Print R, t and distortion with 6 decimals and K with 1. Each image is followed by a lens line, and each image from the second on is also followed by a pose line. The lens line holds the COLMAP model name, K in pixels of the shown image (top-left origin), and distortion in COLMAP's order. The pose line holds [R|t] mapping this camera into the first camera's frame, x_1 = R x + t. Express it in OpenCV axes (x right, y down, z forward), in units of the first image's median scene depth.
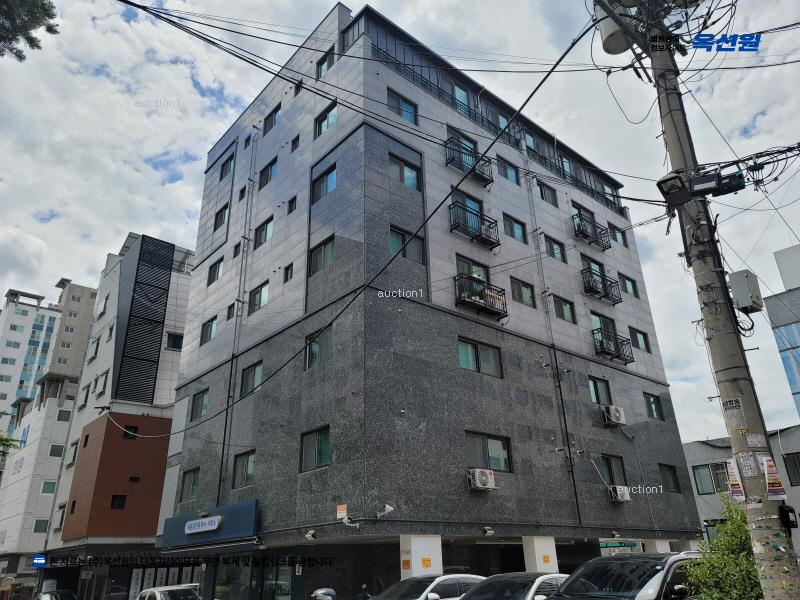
lens RADIAL K [[584.8, 0, 416.6], [0, 584.8, 297.9], [0, 0, 1]] dist [0.070762, -0.001714]
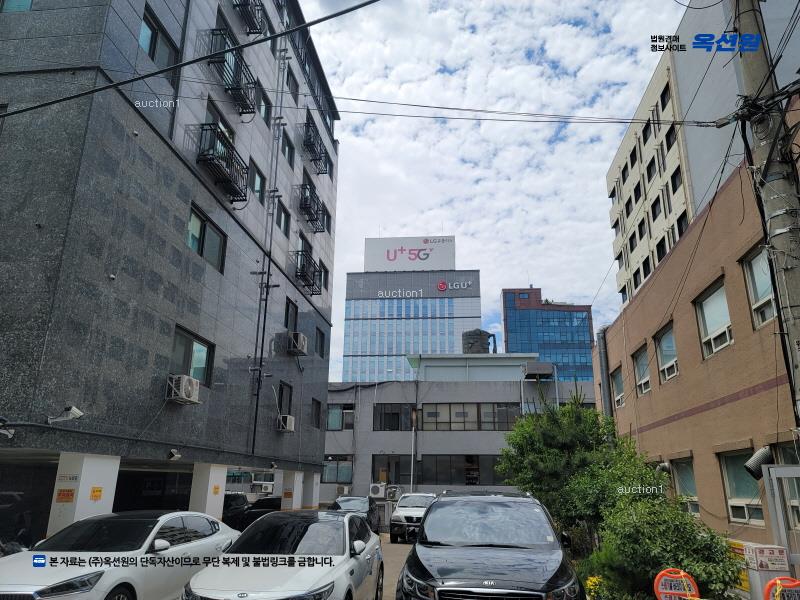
lens RADIAL K [[584.8, 0, 416.6], [0, 584.8, 297.9], [0, 0, 1]] dist [0.070762, -0.001714]
pose [[0.728338, 0.249588, 0.638145, -0.169409], [-0.316337, 0.948595, -0.009963, 0.098270], [-0.607827, -0.194612, 0.769852, 0.228930]]
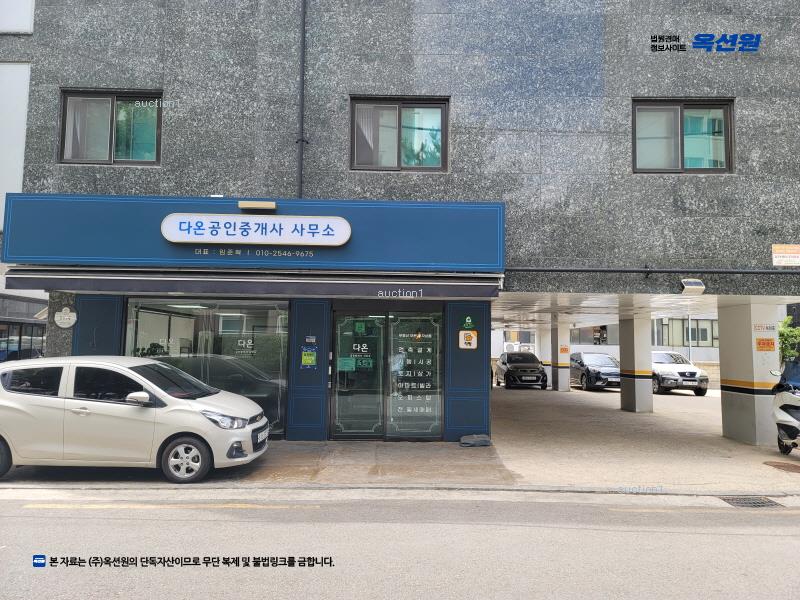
lens RADIAL K [[622.3, 0, 403.9], [0, 622.3, 290.0], [0, 0, 1]] dist [0.093674, -0.088004]
pose [[0.661779, 0.101865, 0.742746, -0.637860], [-0.341034, 0.923190, 0.177246, 0.319712], [-0.667641, -0.370599, 0.645687, 0.659120]]
